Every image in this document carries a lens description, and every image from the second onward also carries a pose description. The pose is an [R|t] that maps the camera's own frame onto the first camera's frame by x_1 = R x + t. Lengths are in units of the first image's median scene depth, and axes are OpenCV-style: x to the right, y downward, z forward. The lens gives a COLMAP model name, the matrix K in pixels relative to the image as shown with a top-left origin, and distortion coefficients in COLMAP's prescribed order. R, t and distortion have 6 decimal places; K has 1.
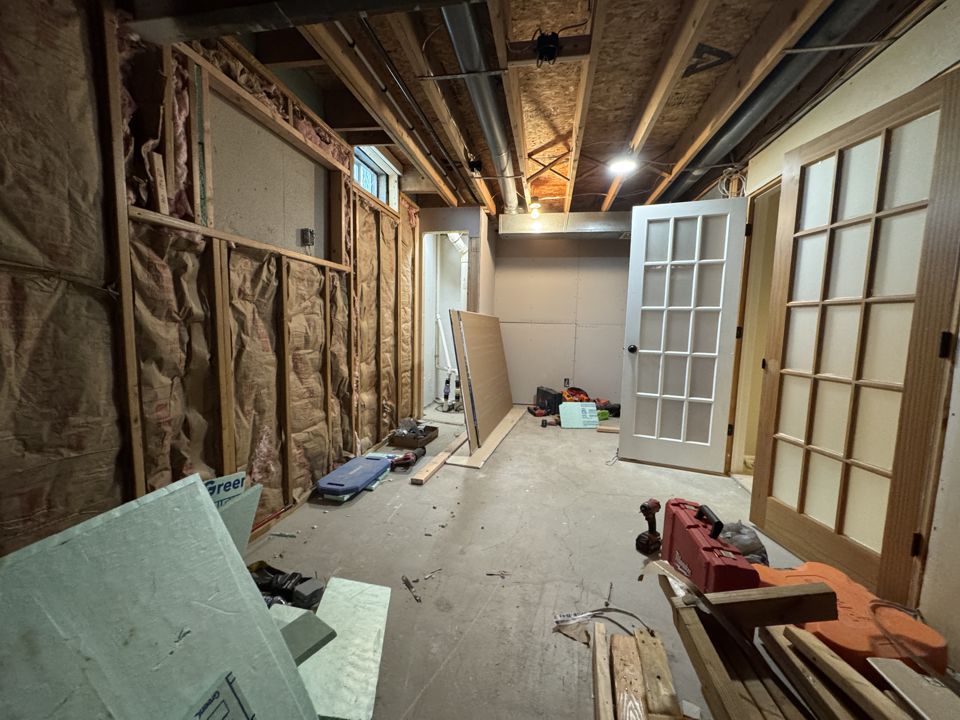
lens RADIAL K [[383.5, 0, 481.0], [0, 383.5, 360.7], [0, 0, 1]] dist [-0.004991, 0.000893]
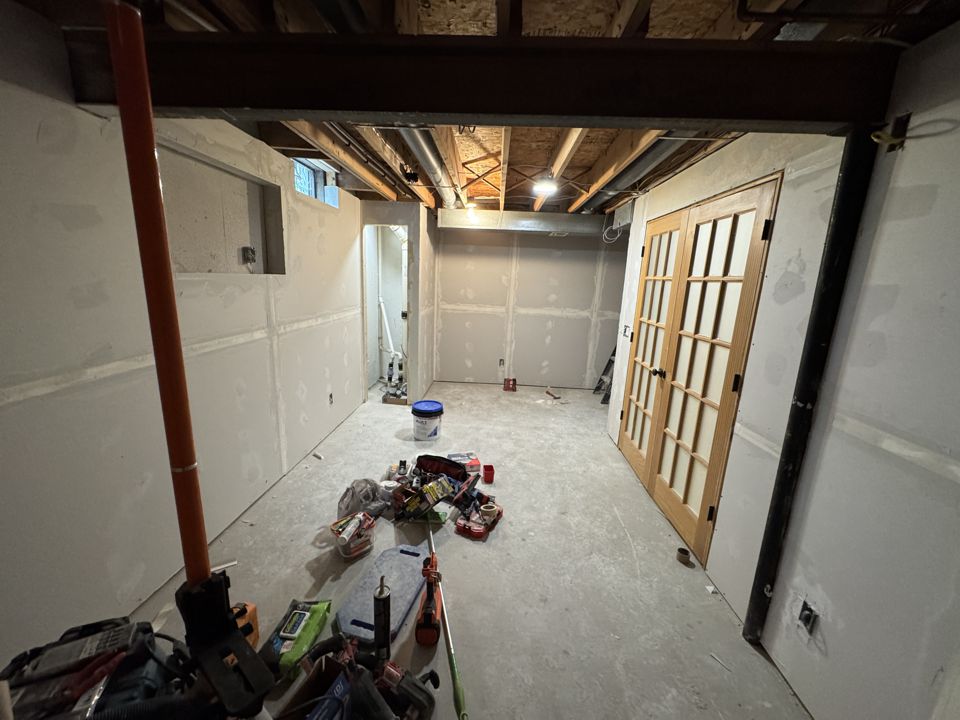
lens RADIAL K [[383.5, 0, 481.4], [0, 383.5, 359.0], [0, 0, 1]] dist [-0.004991, 0.000893]
pose [[0.990916, -0.008670, 0.134201, 0.026182], [-0.006031, 0.994050, 0.108753, -0.108684], [-0.134345, -0.108575, 0.984968, -0.107366]]
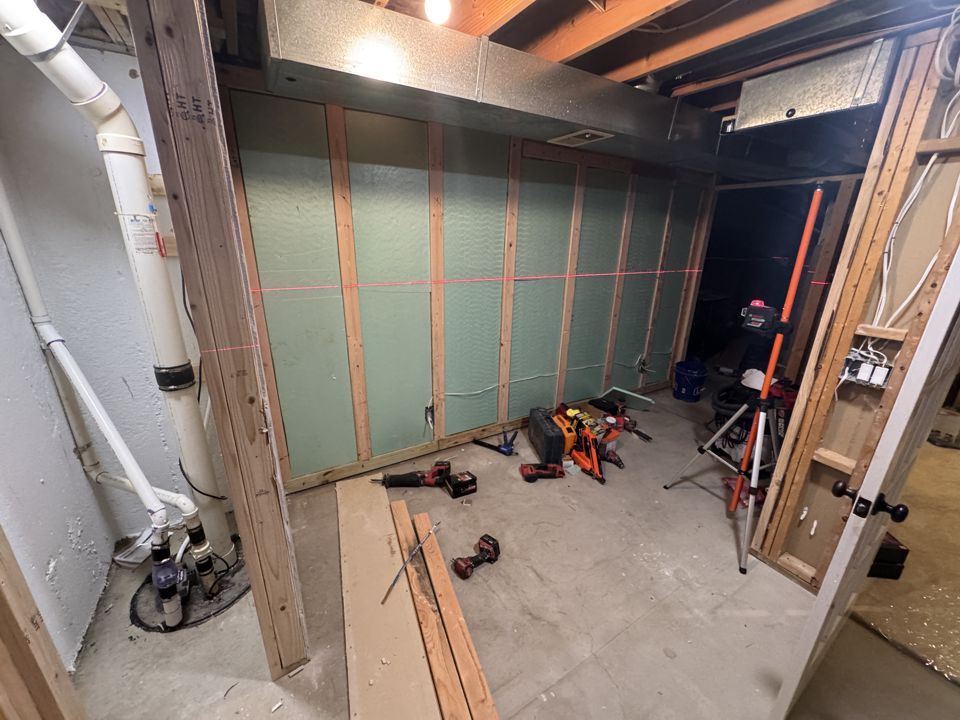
lens RADIAL K [[383.5, 0, 481.6], [0, 383.5, 359.6], [0, 0, 1]] dist [-0.004991, 0.000893]
pose [[0.757554, -0.211932, 0.617411, -0.062688], [0.061332, 0.964754, 0.255907, -0.235155], [-0.649885, -0.155996, 0.743852, 0.826347]]
